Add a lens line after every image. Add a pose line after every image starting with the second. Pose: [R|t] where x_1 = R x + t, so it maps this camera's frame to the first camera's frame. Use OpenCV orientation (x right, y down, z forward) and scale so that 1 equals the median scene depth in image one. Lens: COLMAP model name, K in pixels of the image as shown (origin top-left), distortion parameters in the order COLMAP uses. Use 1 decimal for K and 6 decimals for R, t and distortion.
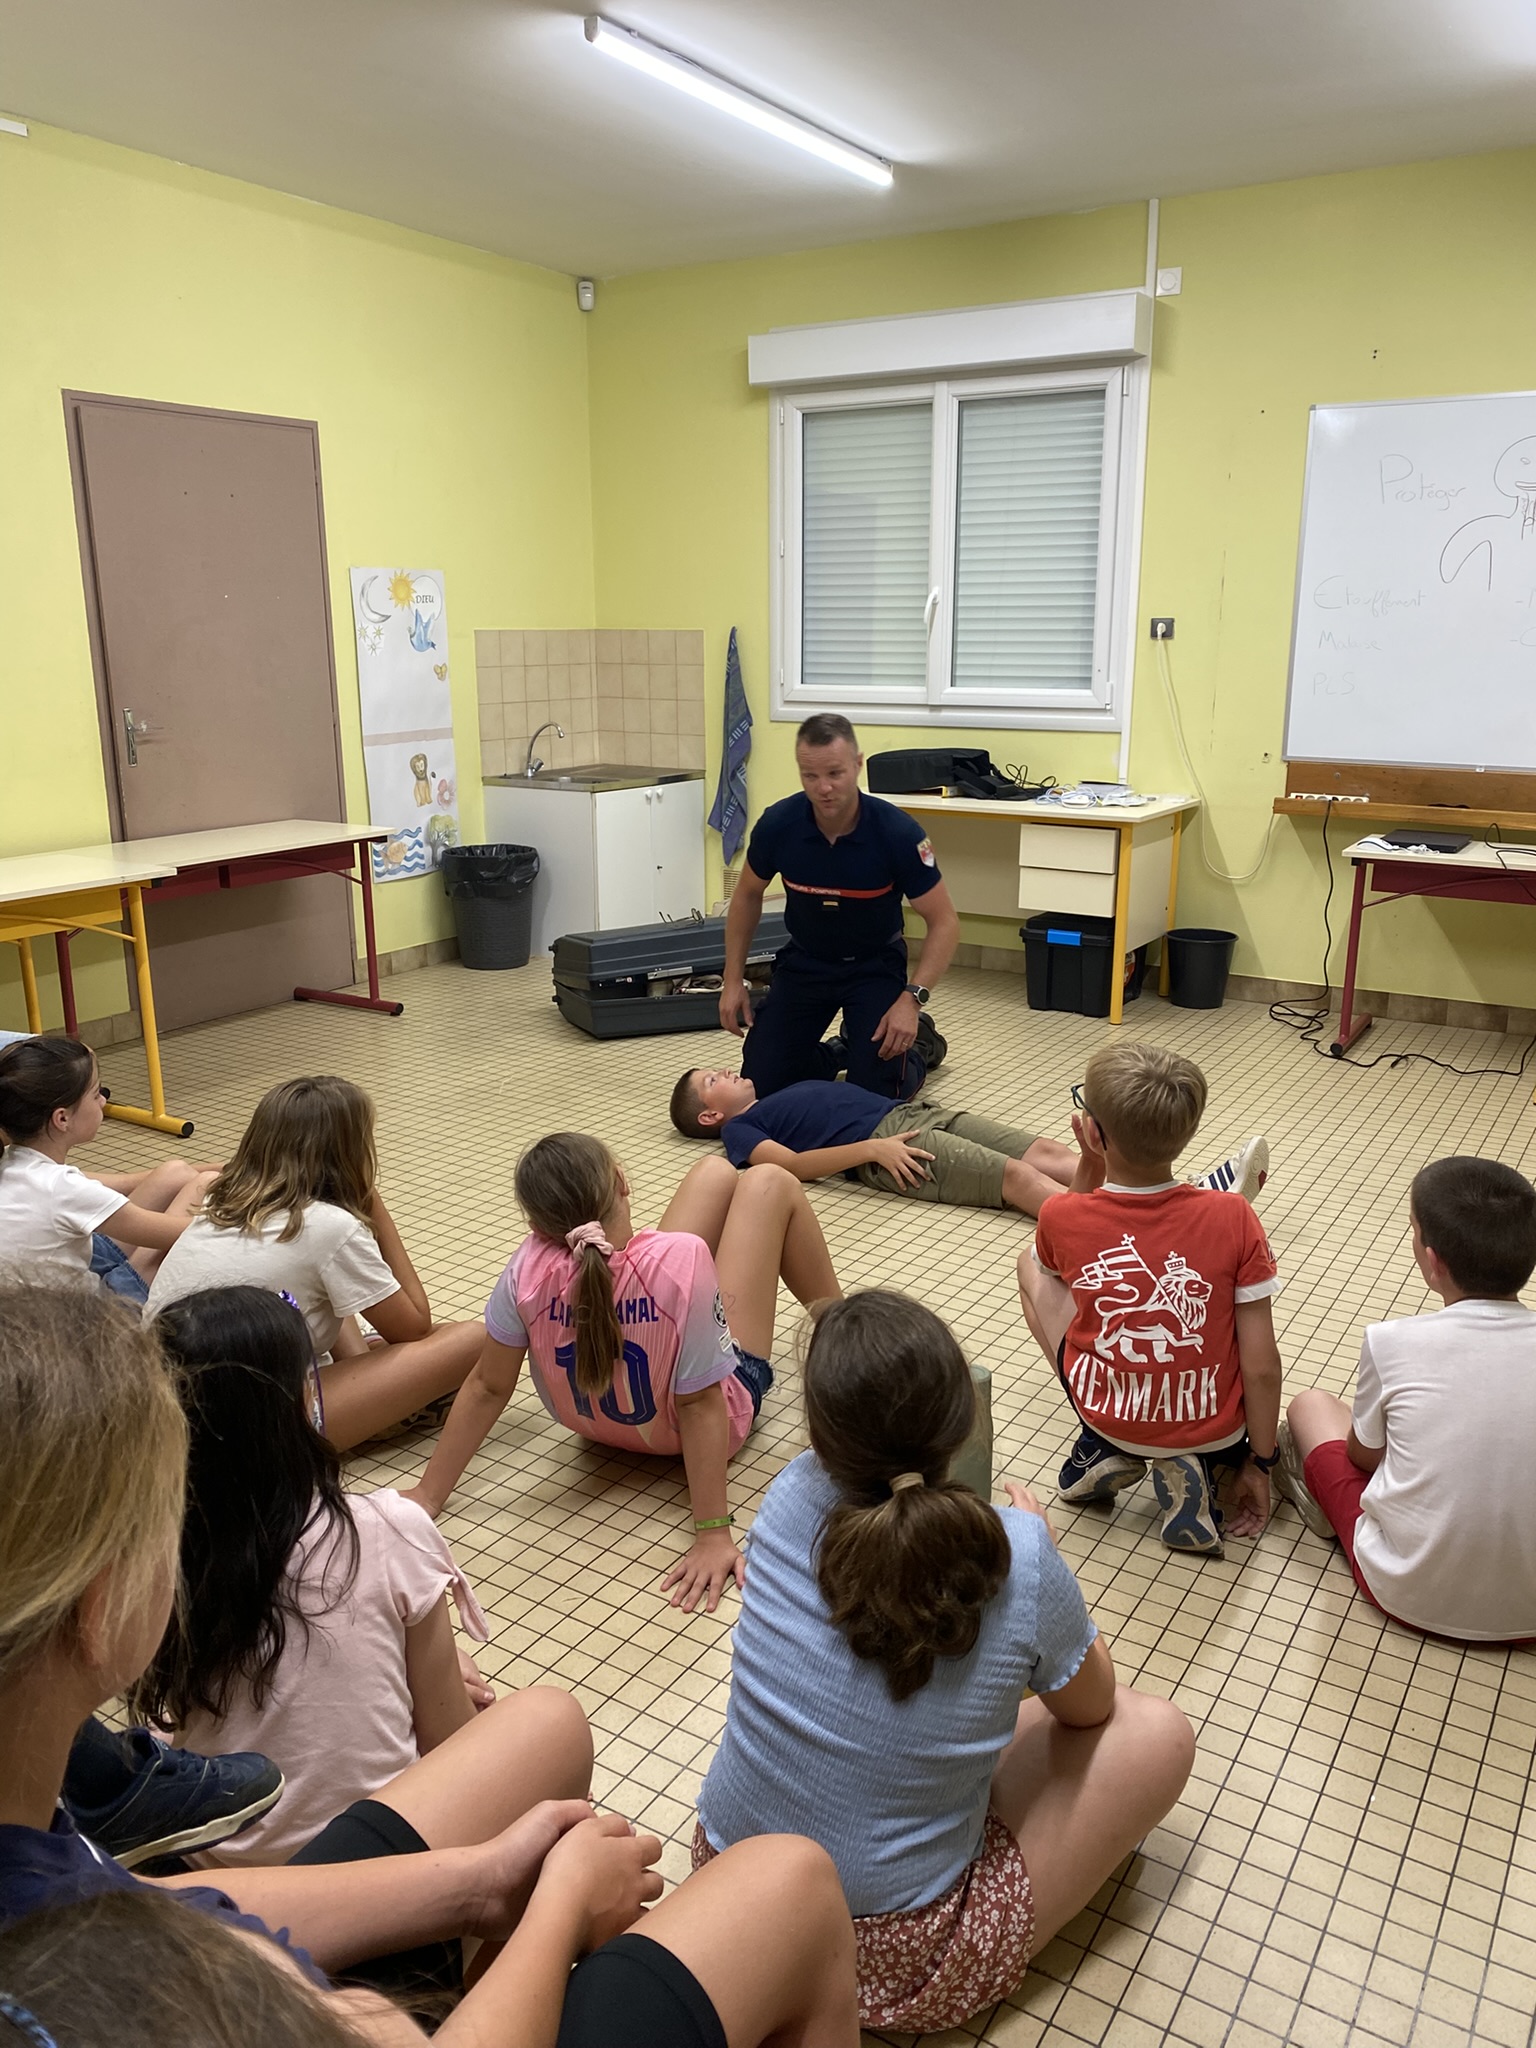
lens RADIAL K [[1531.0, 0, 768.0], [0, 1531.0, 1024.0], [0, 0, 1]] dist [0.095573, -0.217675]
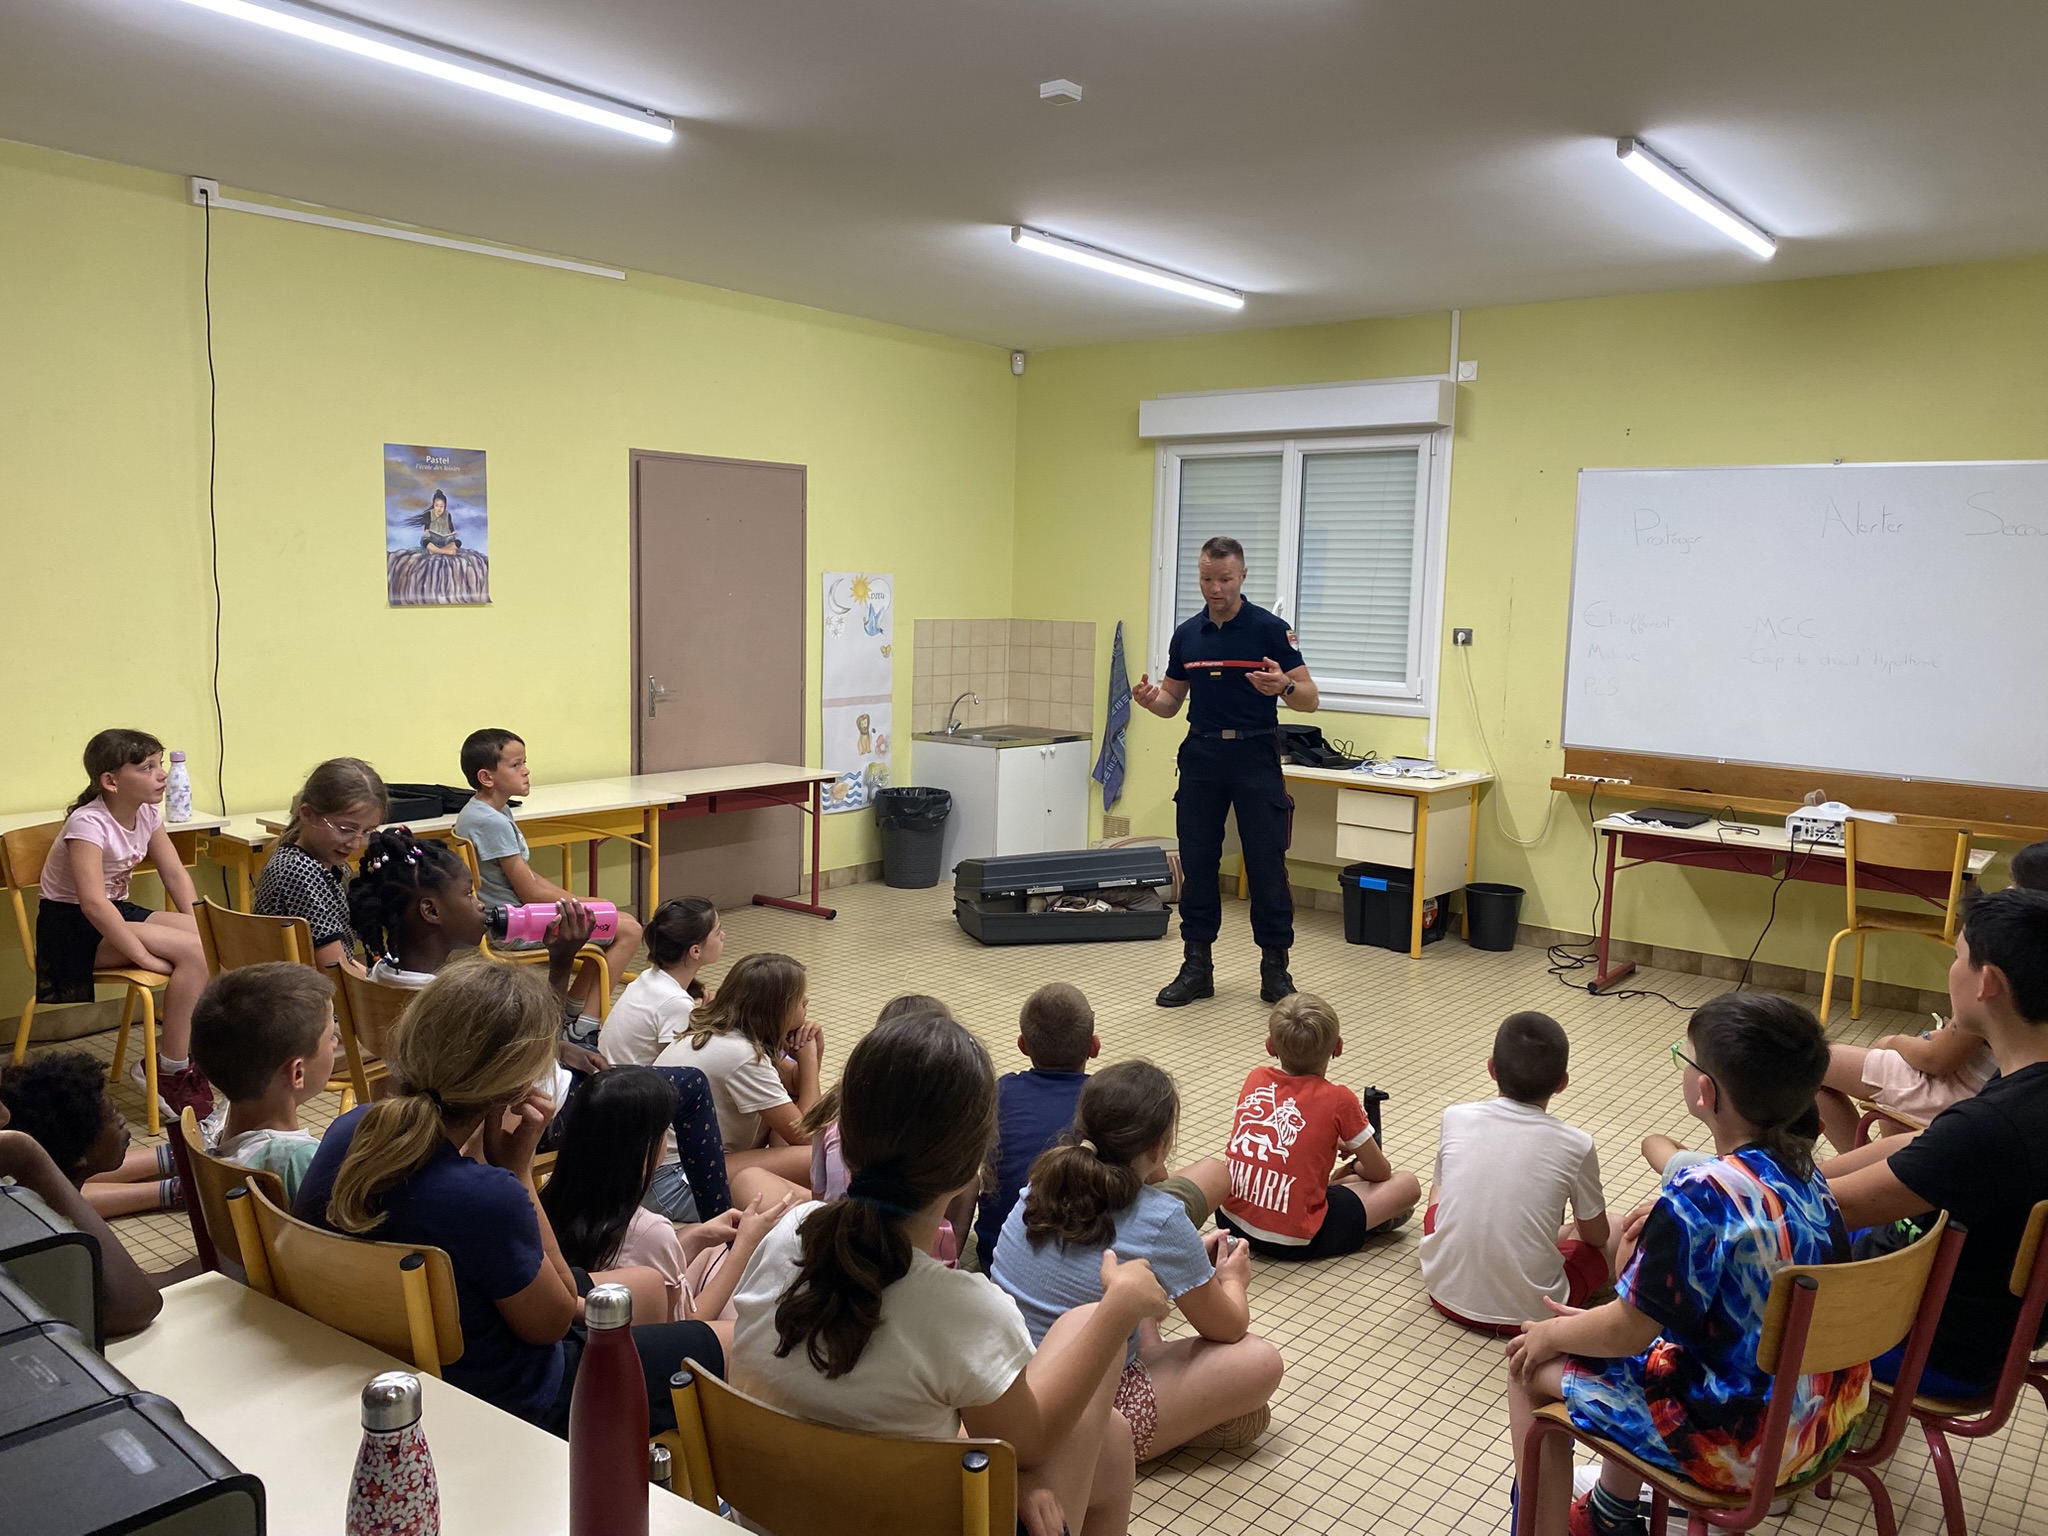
lens RADIAL K [[1531.0, 0, 995.5], [0, 1531.0, 717.0], [0, 0, 1]] dist [0.095573, -0.217675]
pose [[0.990331, 0.035333, -0.134151, 0.053901], [-0.056979, 0.985287, -0.161129, 0.025825], [0.126484, 0.167215, 0.977773, -0.236031]]
